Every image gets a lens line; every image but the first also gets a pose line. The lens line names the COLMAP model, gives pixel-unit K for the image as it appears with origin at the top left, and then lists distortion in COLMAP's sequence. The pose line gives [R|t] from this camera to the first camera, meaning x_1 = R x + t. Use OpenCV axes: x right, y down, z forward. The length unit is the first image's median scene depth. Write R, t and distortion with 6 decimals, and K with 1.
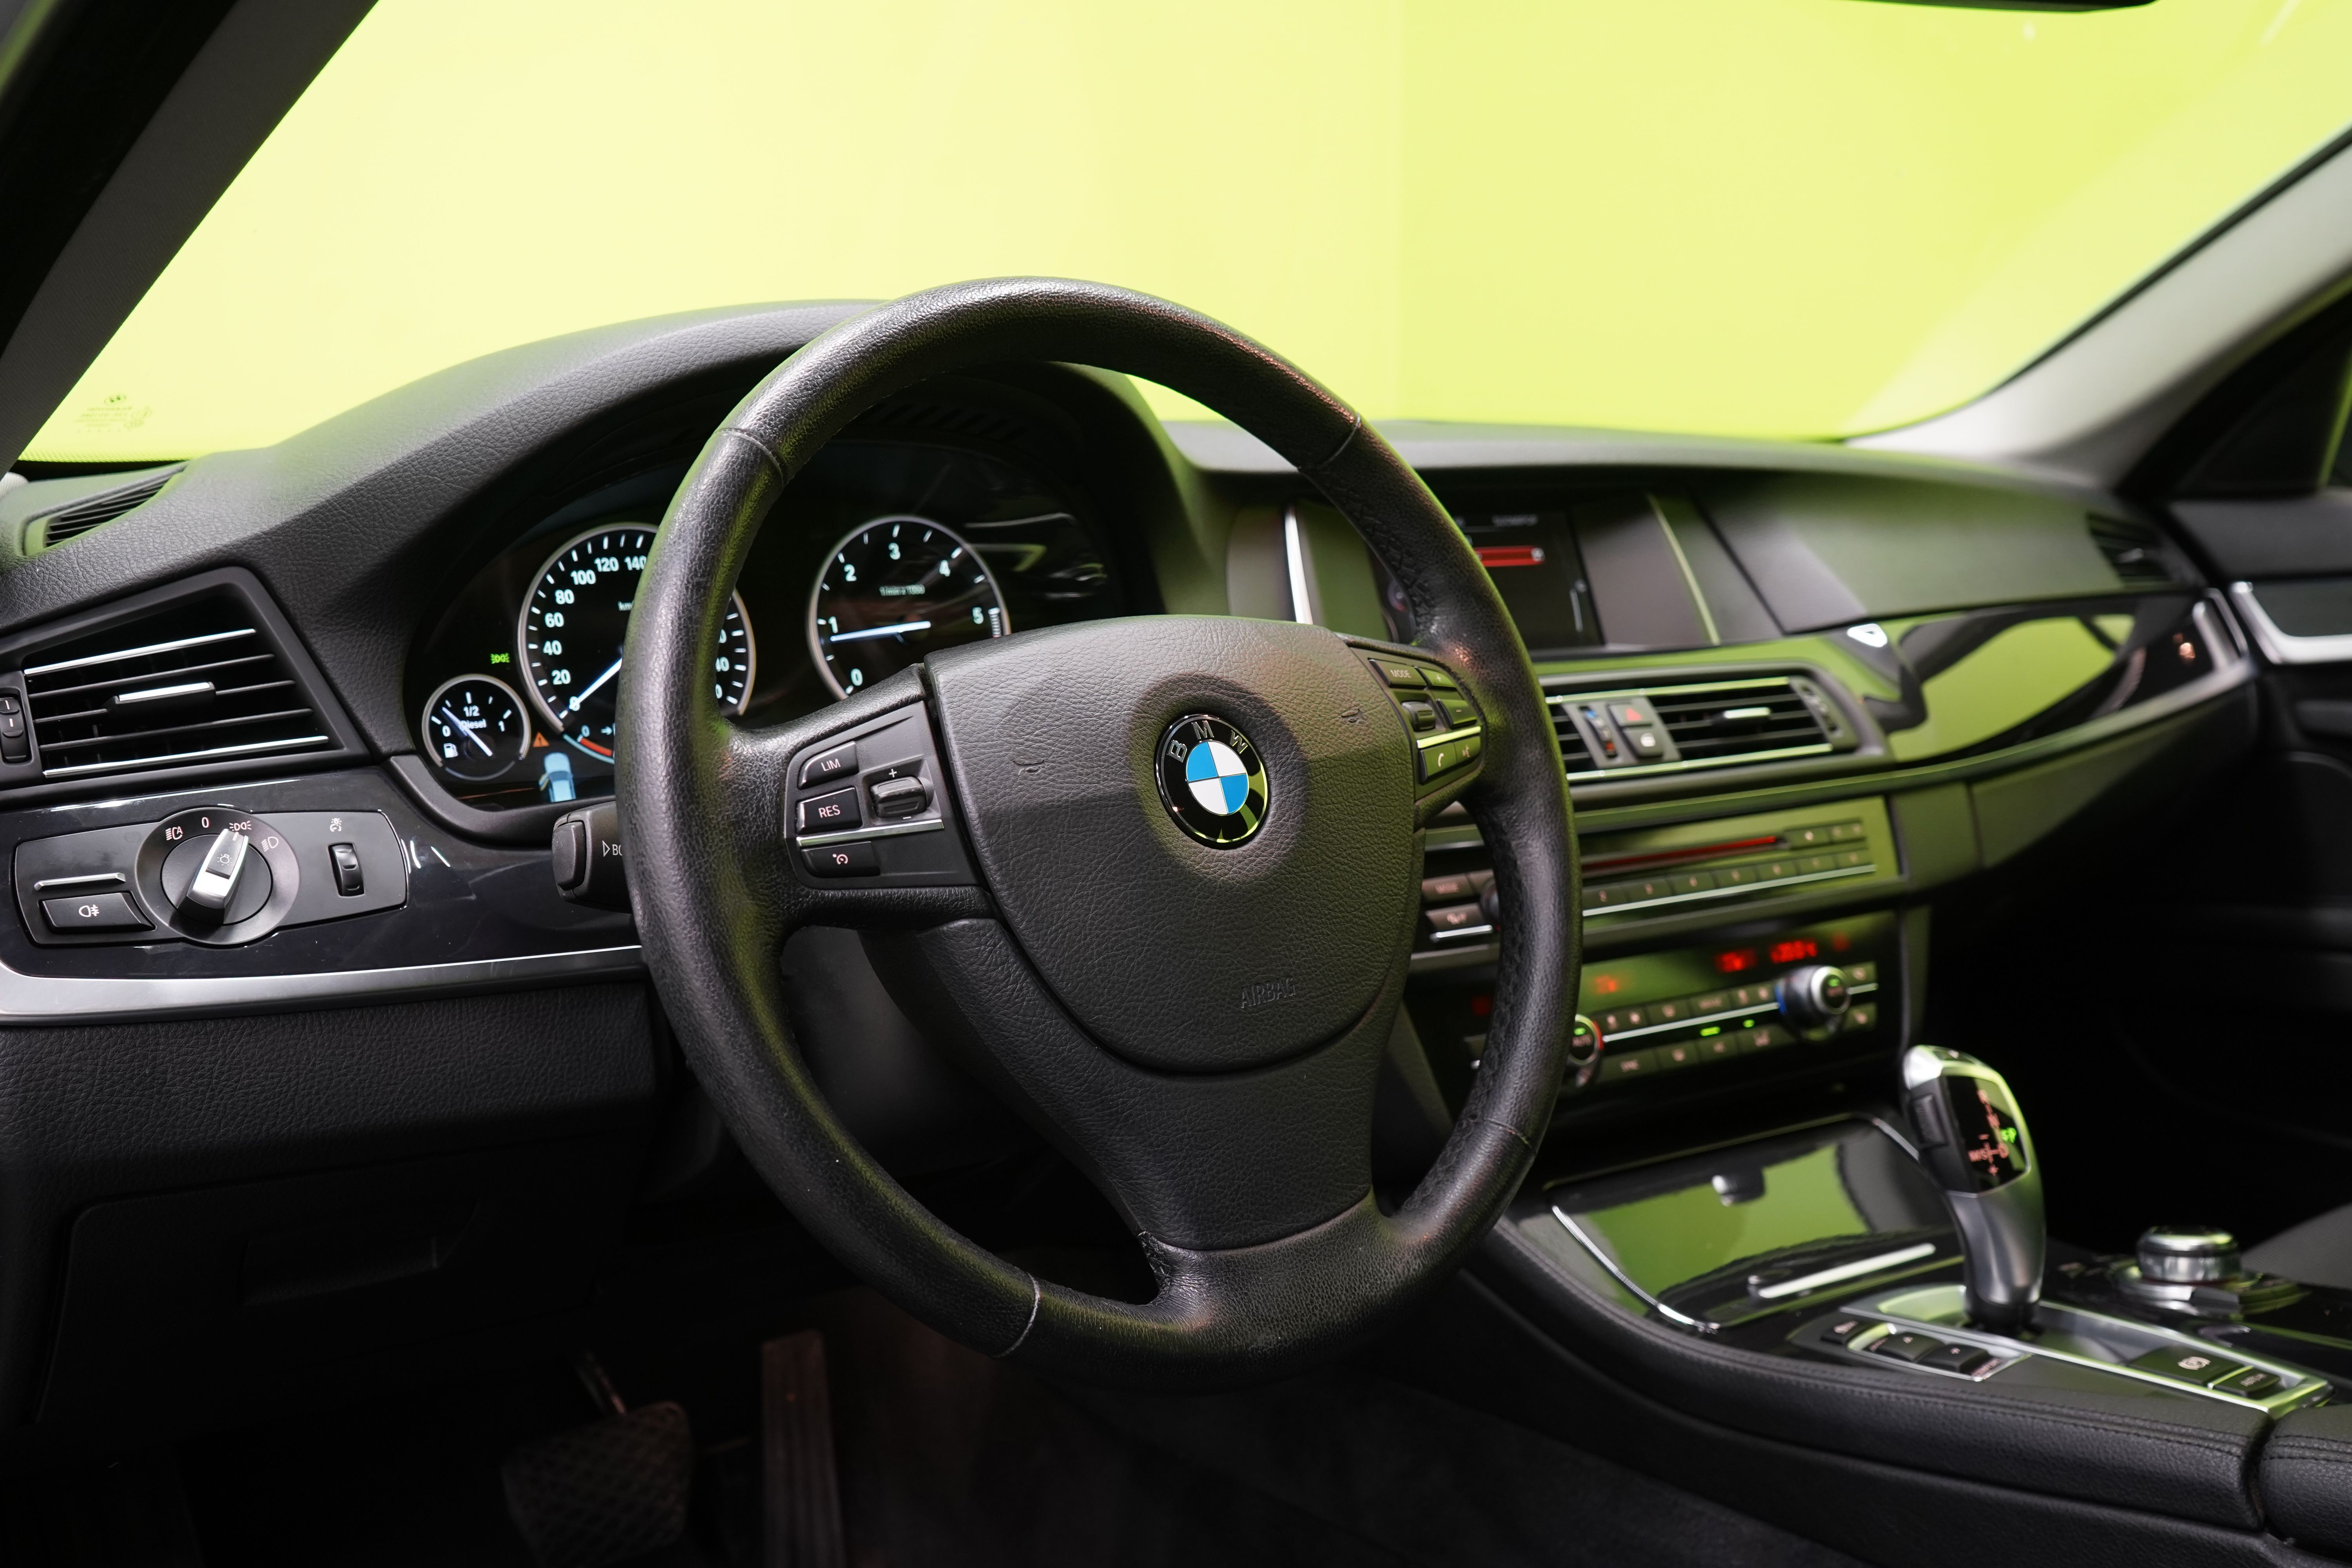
lens RADIAL K [[2143.7, 0, 1176.0], [0, 2143.7, 784.0], [0, 0, 1]] dist [0.006088, -0.002505]
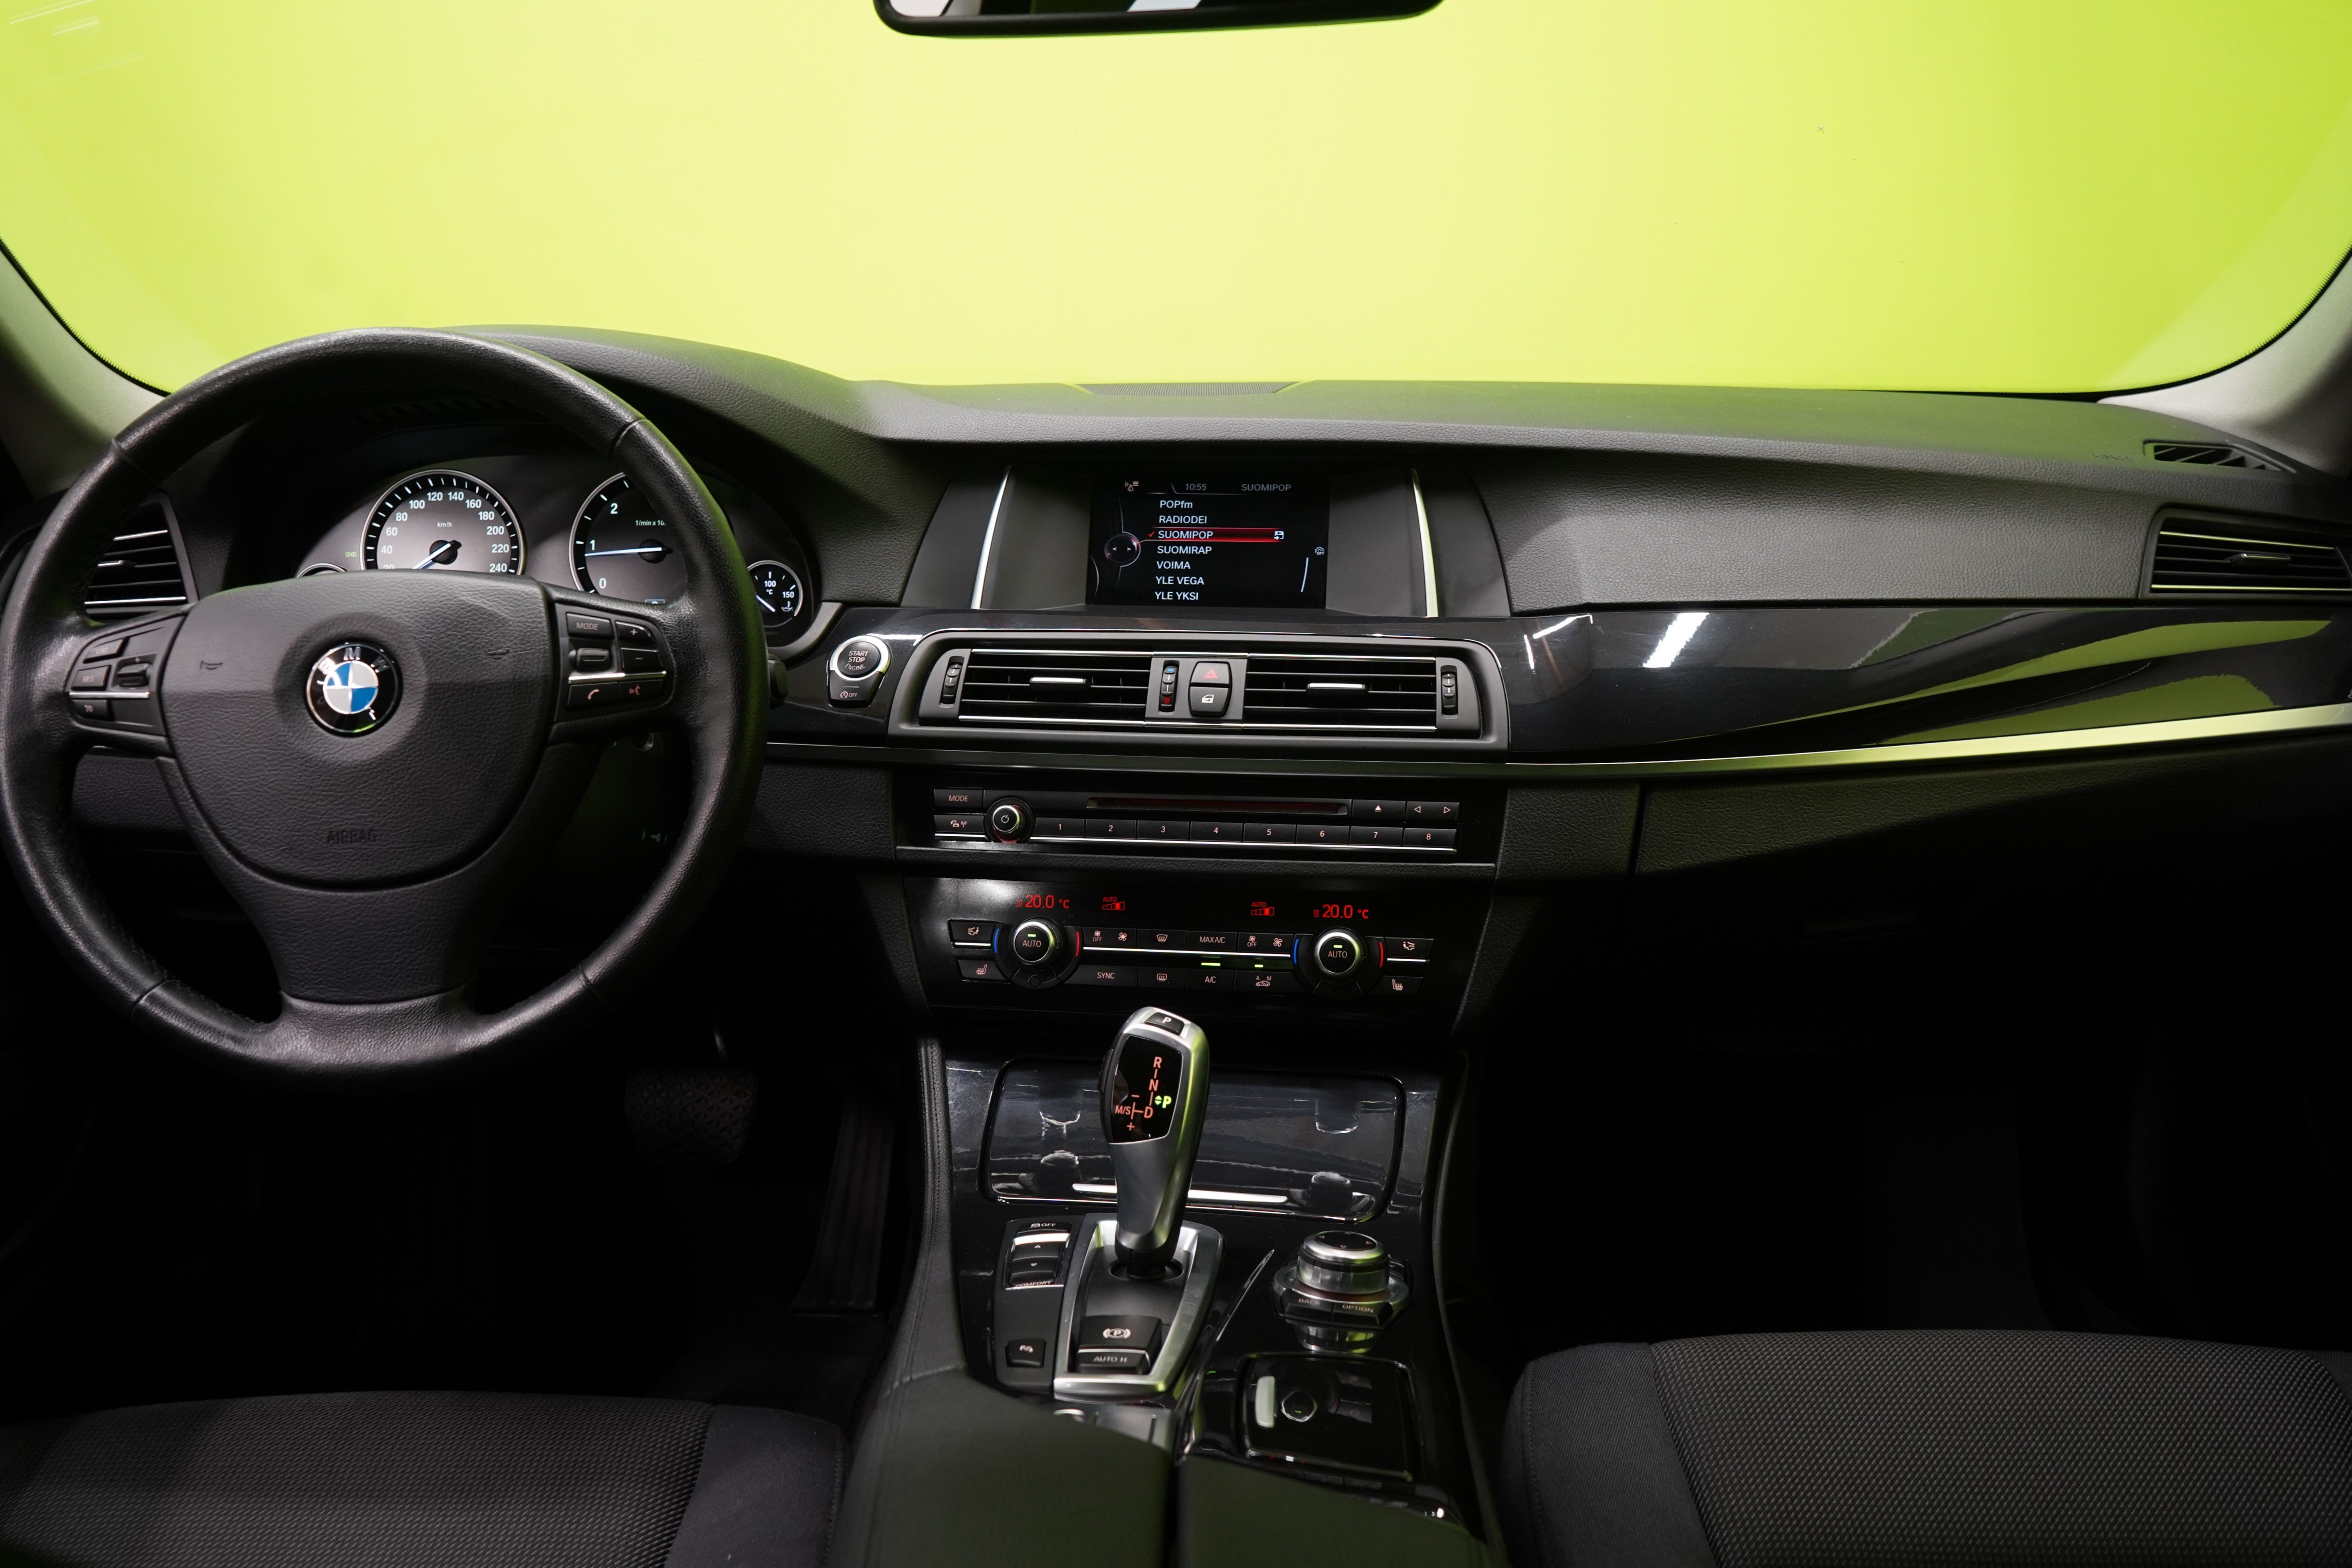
lens RADIAL K [[1851.1, 0, 1176.0], [0, 1851.1, 784.0], [0, 0, 1]] dist [-0.015712, -0.009184]
pose [[0.785841, 0.156386, -0.598328, 0.906260], [-0.096652, 0.986667, 0.130945, -0.116083], [0.610829, -0.045072, 0.790479, 0.264137]]
